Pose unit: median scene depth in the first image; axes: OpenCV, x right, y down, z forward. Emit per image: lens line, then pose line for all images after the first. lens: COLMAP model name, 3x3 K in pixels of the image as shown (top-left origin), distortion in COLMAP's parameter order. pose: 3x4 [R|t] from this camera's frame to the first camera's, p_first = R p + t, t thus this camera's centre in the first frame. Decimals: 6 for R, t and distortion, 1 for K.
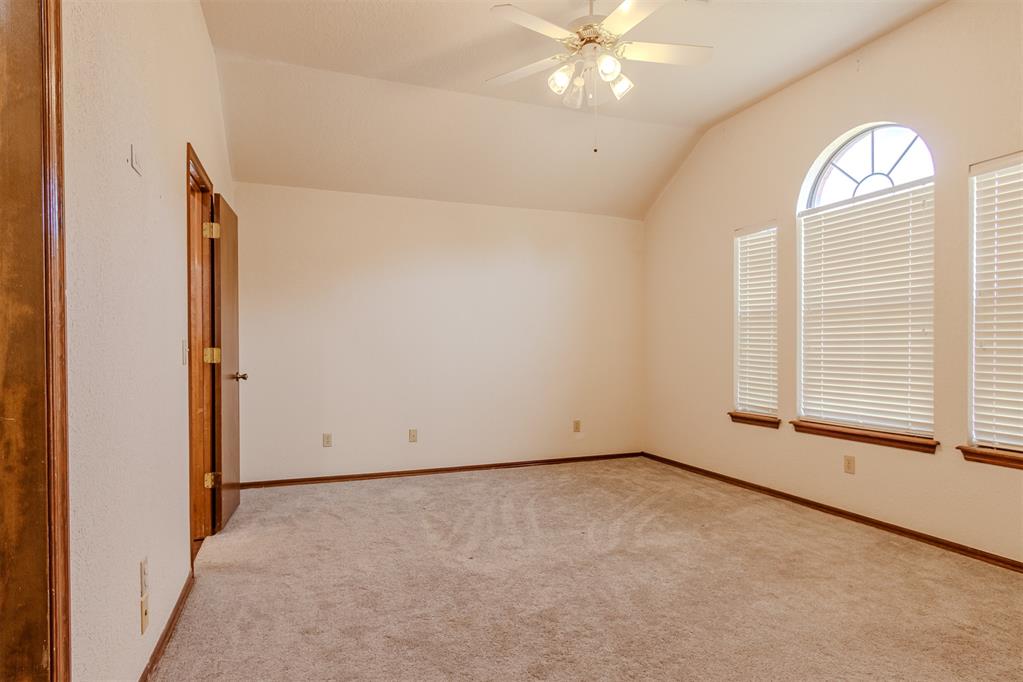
lens RADIAL K [[552.8, 0, 509.5], [0, 552.8, 361.3], [0, 0, 1]] dist [0.004809, -0.000673]
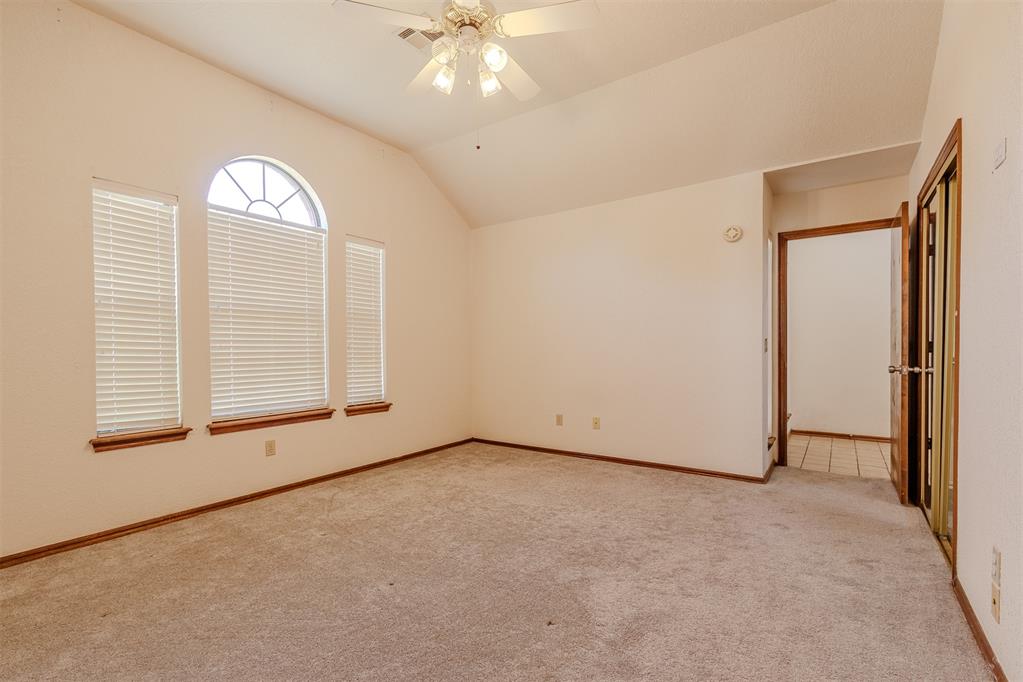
lens RADIAL K [[463.3, 0, 499.3], [0, 463.3, 348.2], [0, 0, 1]] dist [-0.004862, 0.000067]
pose [[-0.541057, -0.000783, 0.840986, -0.446186], [0.020227, 0.999698, 0.013944, -0.024158], [-0.840743, 0.024555, -0.540878, 1.100528]]
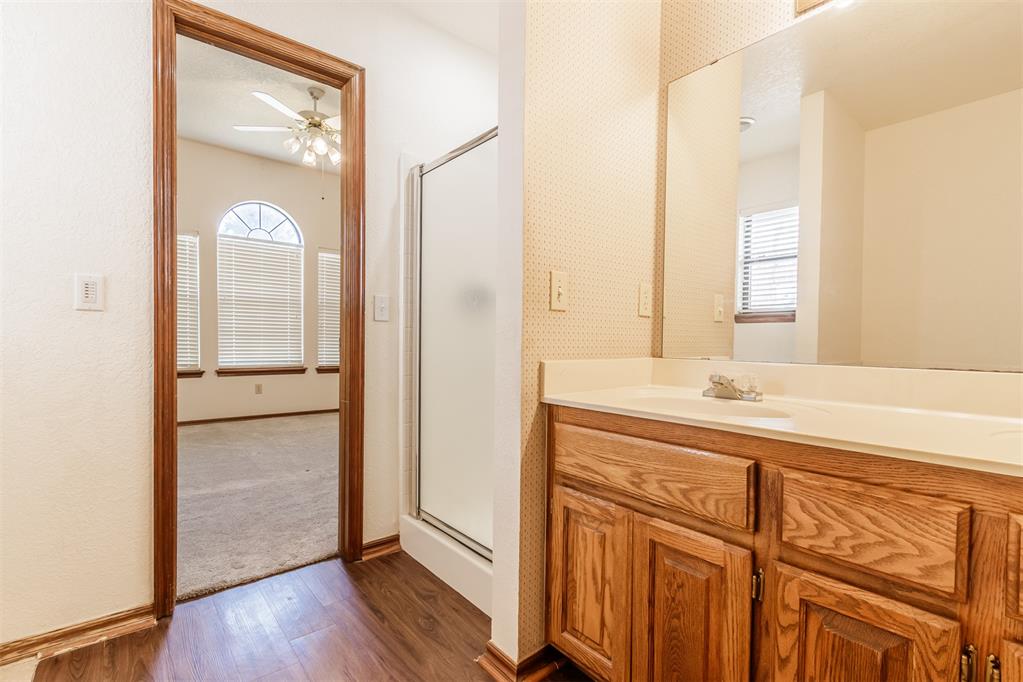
lens RADIAL K [[463.3, 0, 499.3], [0, 463.3, 348.2], [0, 0, 1]] dist [-0.004862, 0.000067]
pose [[-0.295503, -0.019701, 0.955139, -1.029055], [0.007464, 0.999709, 0.022929, 0.026139], [-0.955313, 0.013905, -0.295270, 0.687886]]
